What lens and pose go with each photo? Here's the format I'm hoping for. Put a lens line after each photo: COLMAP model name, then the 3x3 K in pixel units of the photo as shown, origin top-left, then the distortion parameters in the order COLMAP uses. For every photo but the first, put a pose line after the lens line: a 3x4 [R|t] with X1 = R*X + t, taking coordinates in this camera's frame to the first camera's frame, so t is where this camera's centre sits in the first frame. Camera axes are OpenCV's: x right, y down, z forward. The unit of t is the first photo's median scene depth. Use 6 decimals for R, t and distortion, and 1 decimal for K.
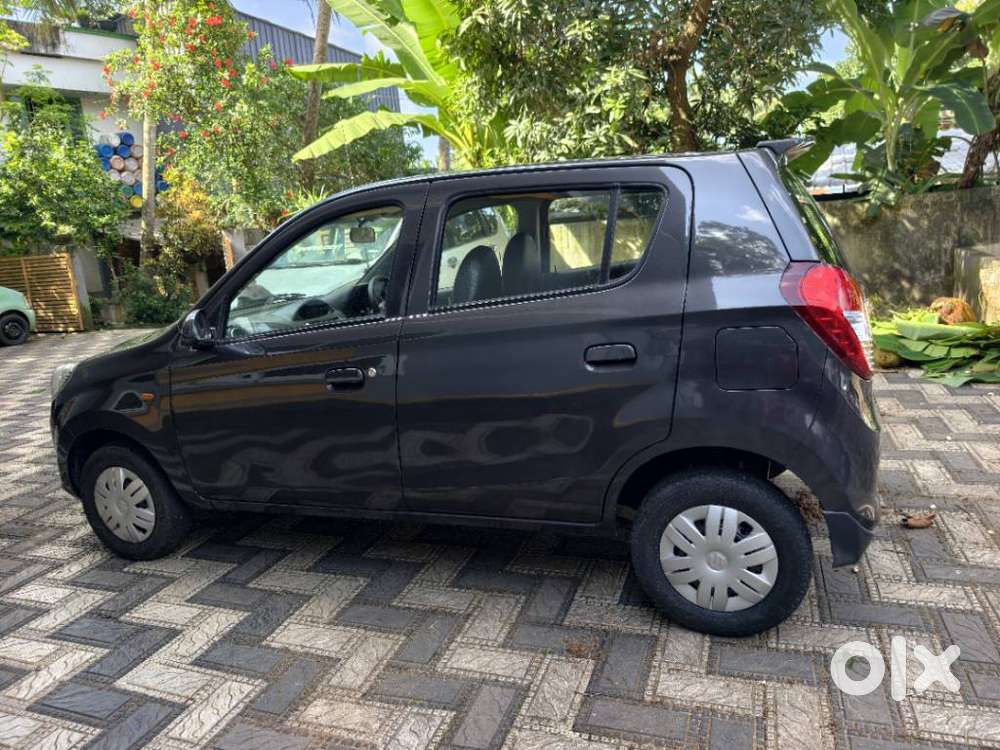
lens RADIAL K [[729.9, 0, 500.0], [0, 729.9, 375.0], [0, 0, 1]] dist [0.003709, 0.000575]
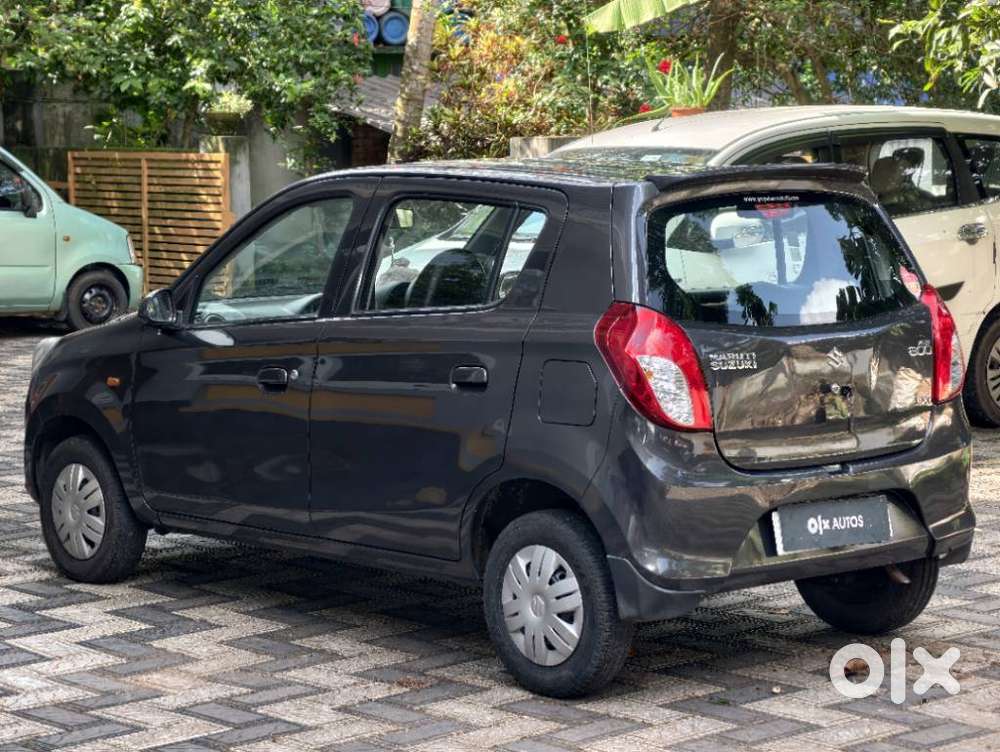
lens RADIAL K [[2704.9, 0, 500.0], [0, 2704.9, 376.0], [0, 0, 1]] dist [-0.084099, 9.798084]
pose [[0.882126, 0.119485, -0.455606, 1.343082], [-0.158410, 0.986202, -0.048071, 0.102047], [0.443577, 0.114577, 0.888882, -1.605943]]
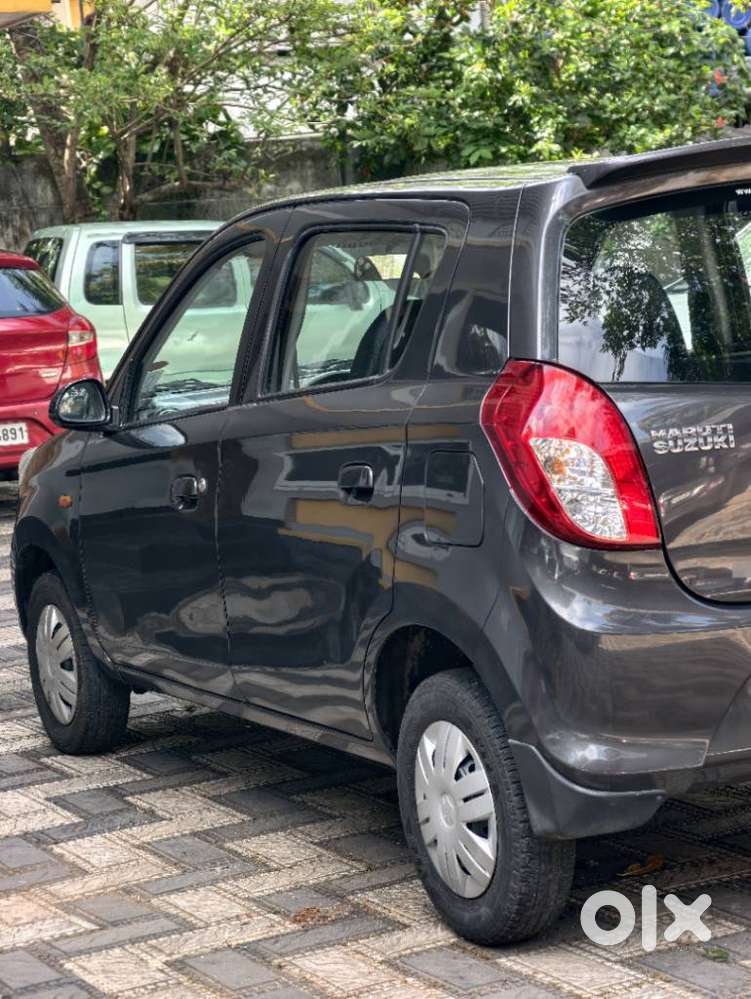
lens RADIAL K [[2598.3, 0, 375.0], [0, 2598.3, 519.2], [0, 0, 1]] dist [0.344476, -0.581717]
pose [[0.724095, 0.094490, -0.683197, 1.337922], [-0.116960, 0.993046, 0.013383, -0.017928], [0.679711, 0.070216, 0.730112, -0.556259]]
